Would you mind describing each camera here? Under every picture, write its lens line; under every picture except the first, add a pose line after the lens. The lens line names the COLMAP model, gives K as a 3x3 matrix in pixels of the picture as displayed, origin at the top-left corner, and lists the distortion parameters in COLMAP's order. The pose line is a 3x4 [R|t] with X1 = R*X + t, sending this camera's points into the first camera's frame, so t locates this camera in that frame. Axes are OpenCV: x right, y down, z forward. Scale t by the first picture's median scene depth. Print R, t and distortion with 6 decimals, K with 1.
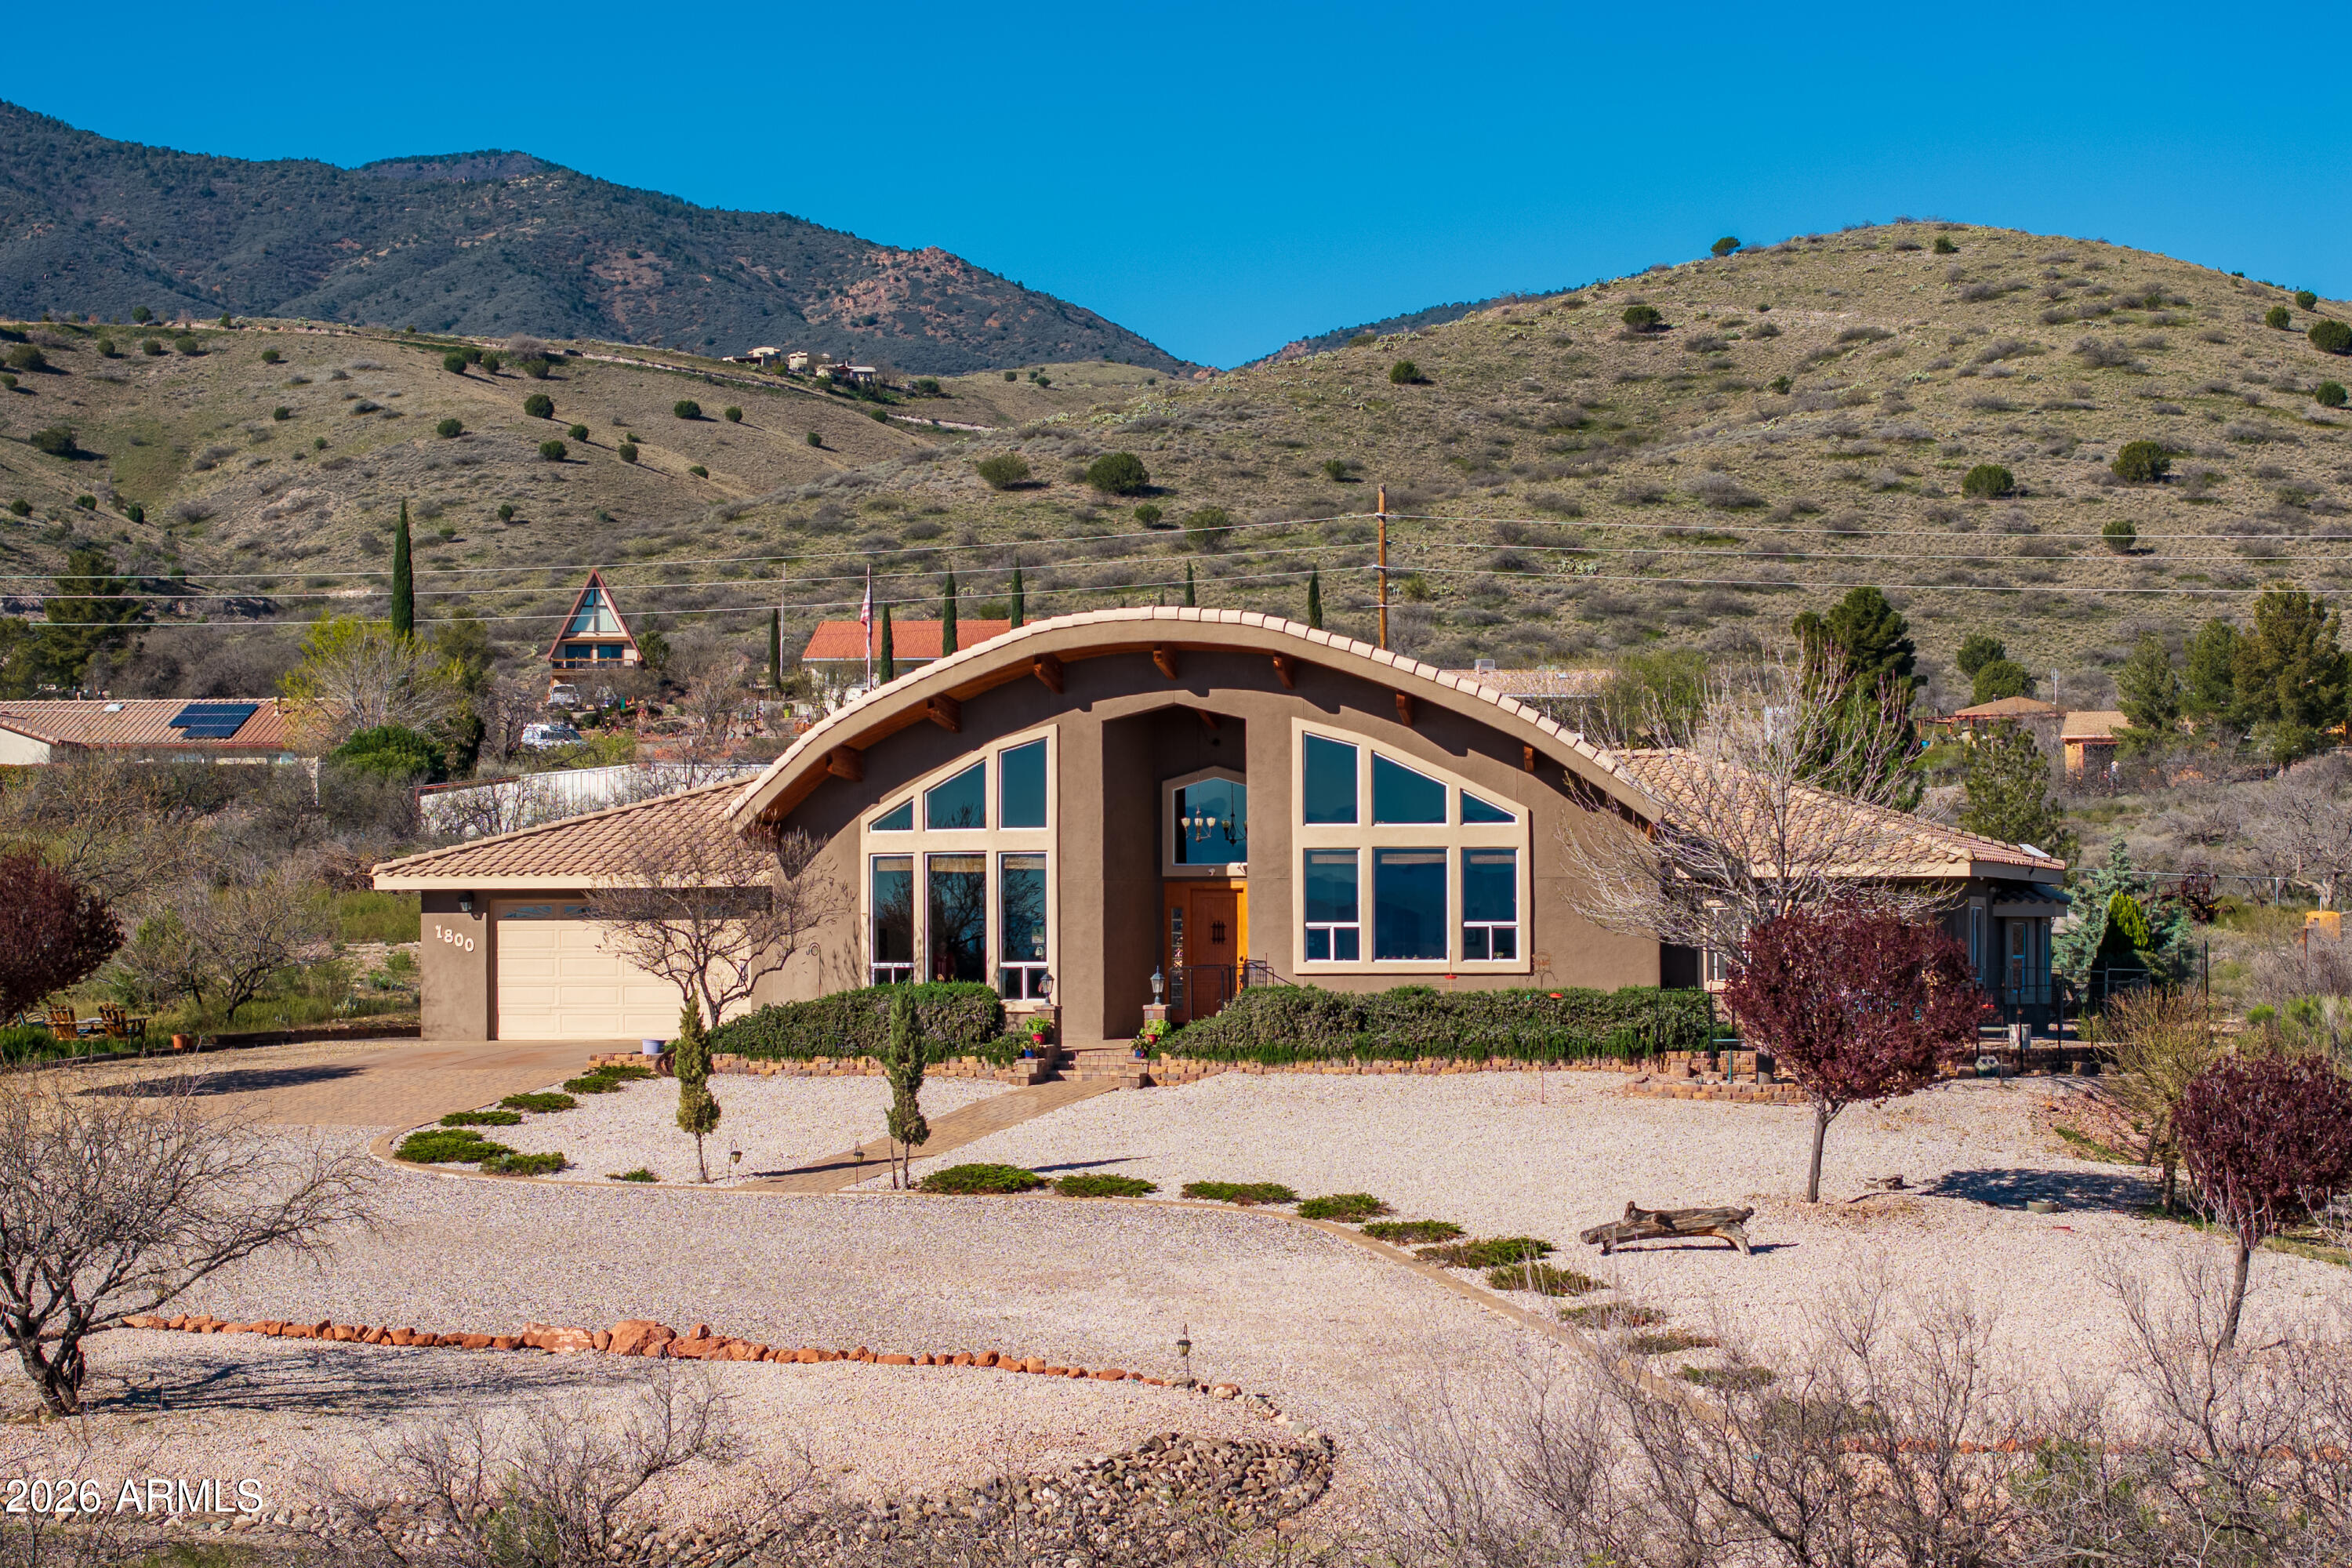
lens RADIAL K [[5001.3, 0, 1176.0], [0, 5001.3, 784.0], [0, 0, 1]] dist [-0.048619, 0.195578]
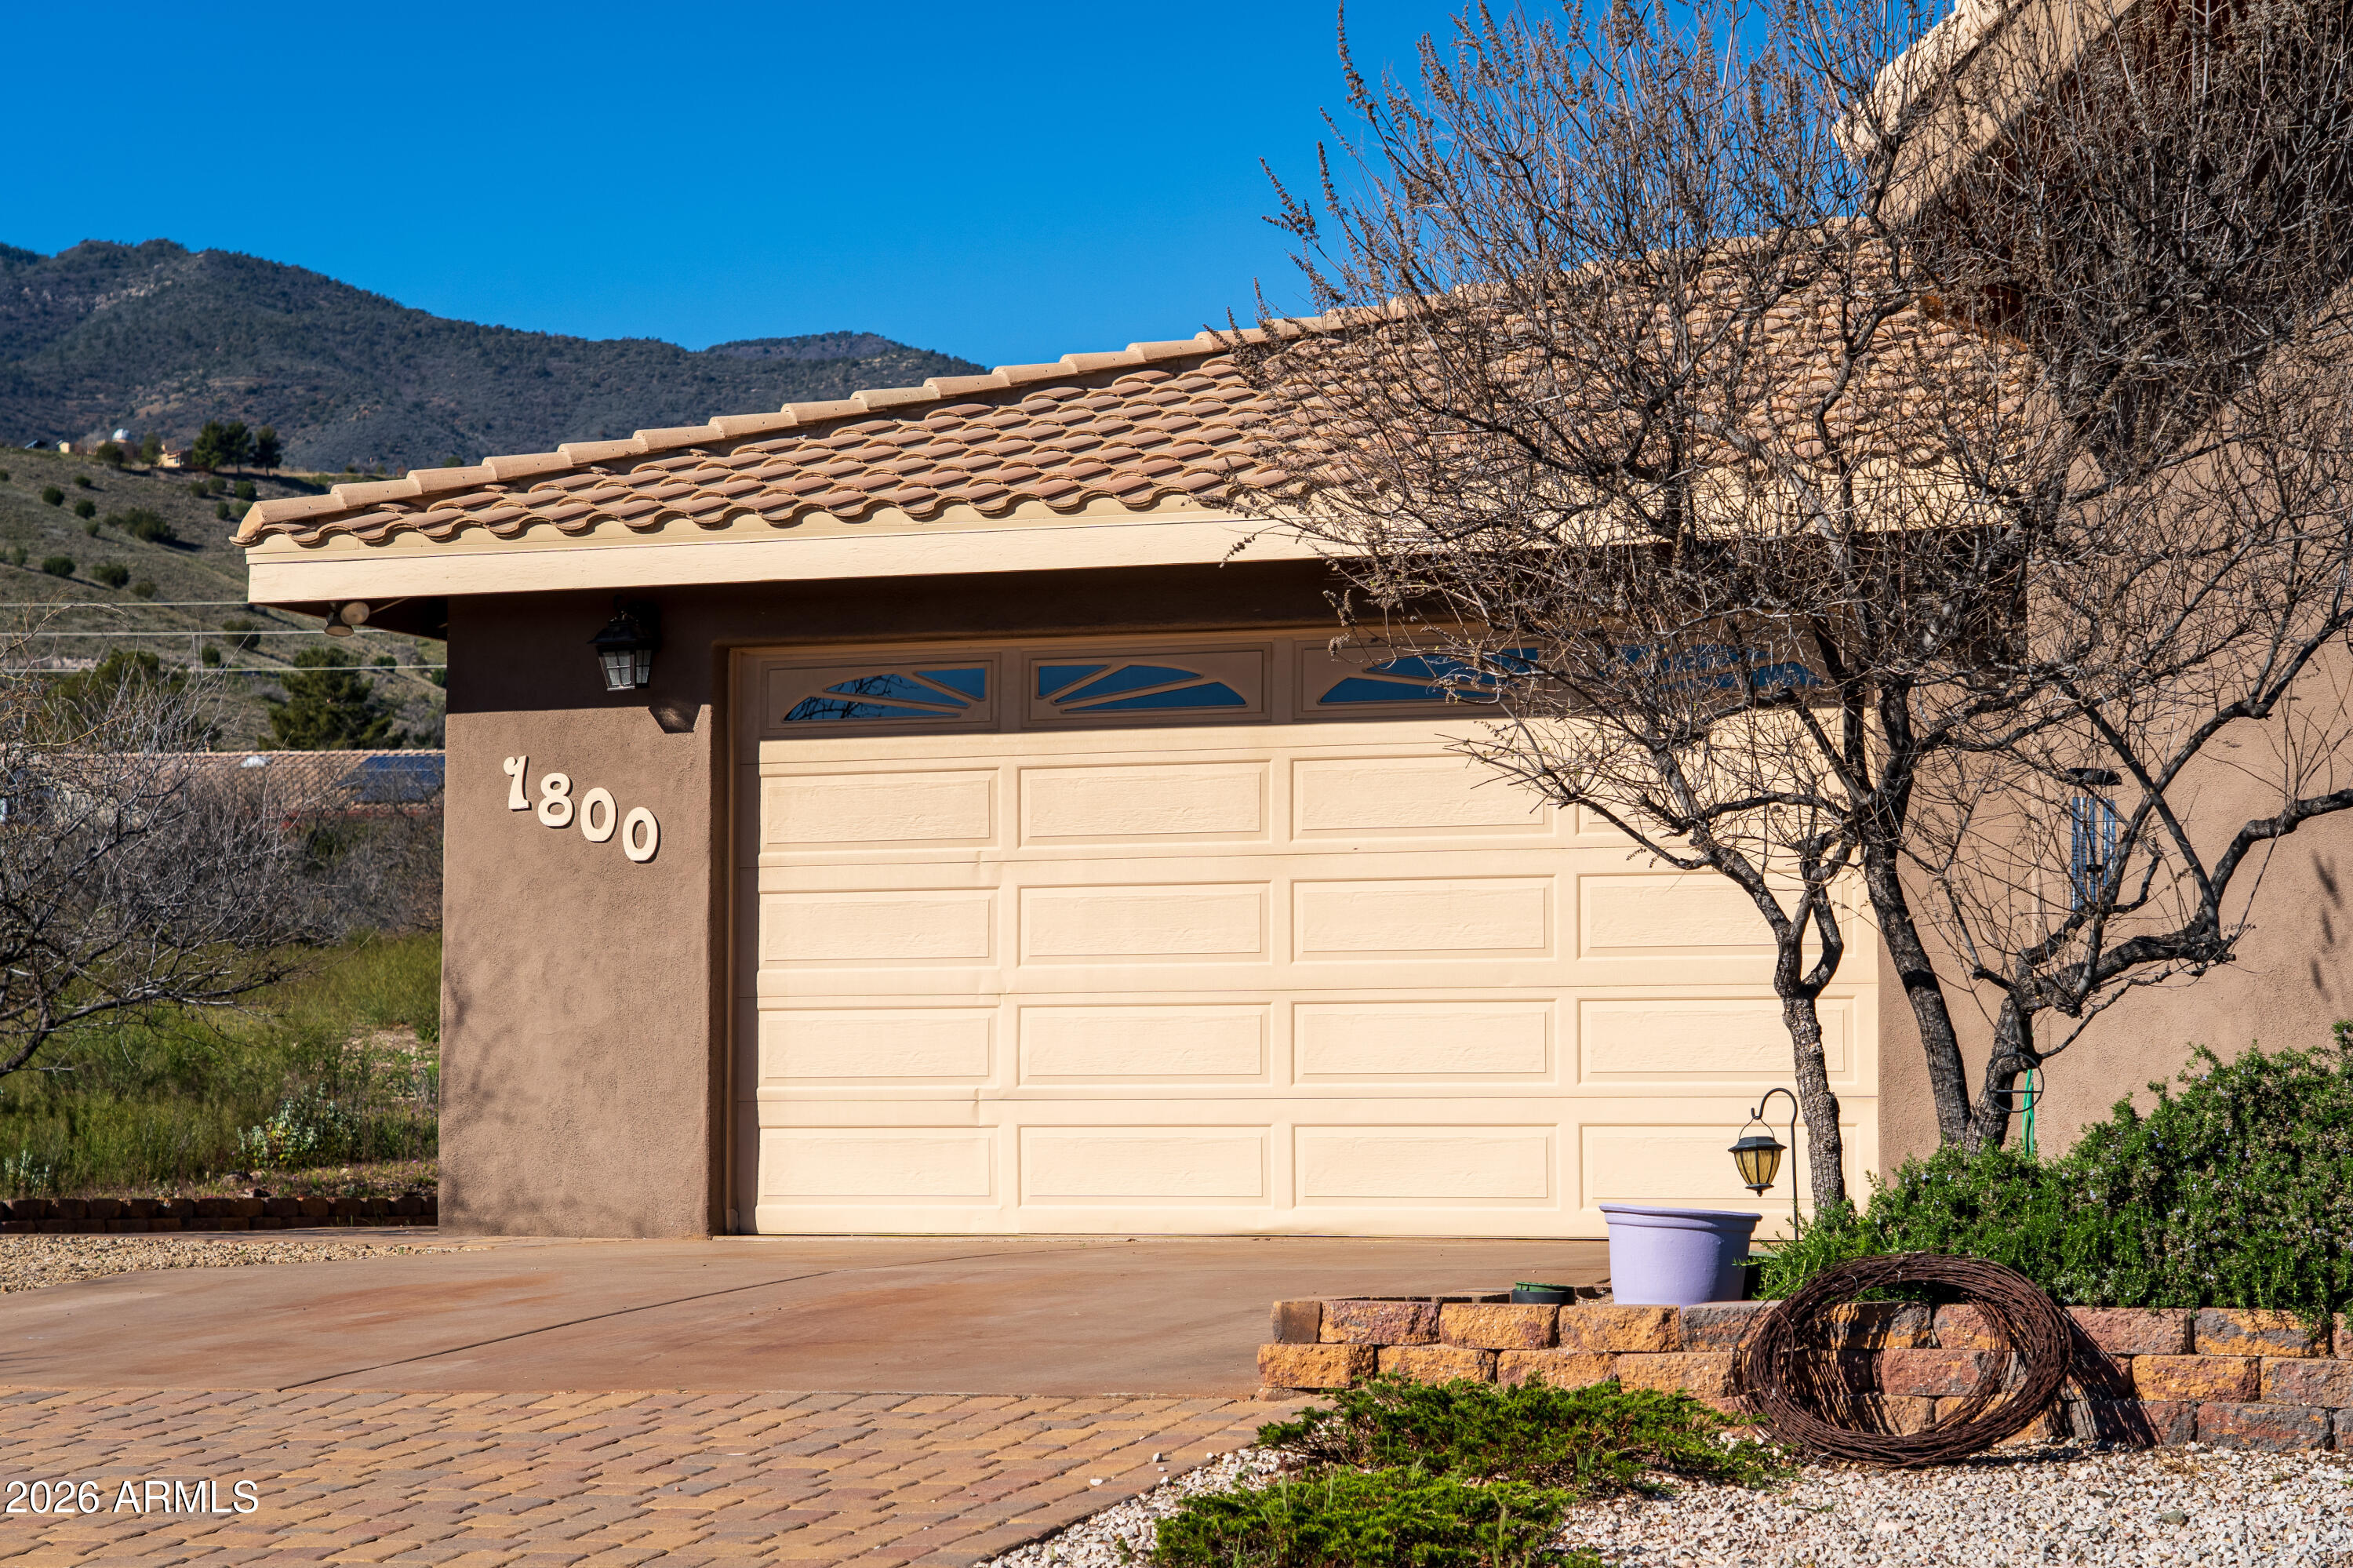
lens RADIAL K [[5352.3, 0, 1176.5], [0, 5352.3, 784.0], [0, 0, 1]] dist [0.078986, 0.142286]
pose [[0.997321, 0.000738, -0.073148, -0.105754], [-0.003709, 0.999173, -0.040493, 0.043619], [0.073057, 0.040656, 0.996499, 0.813224]]
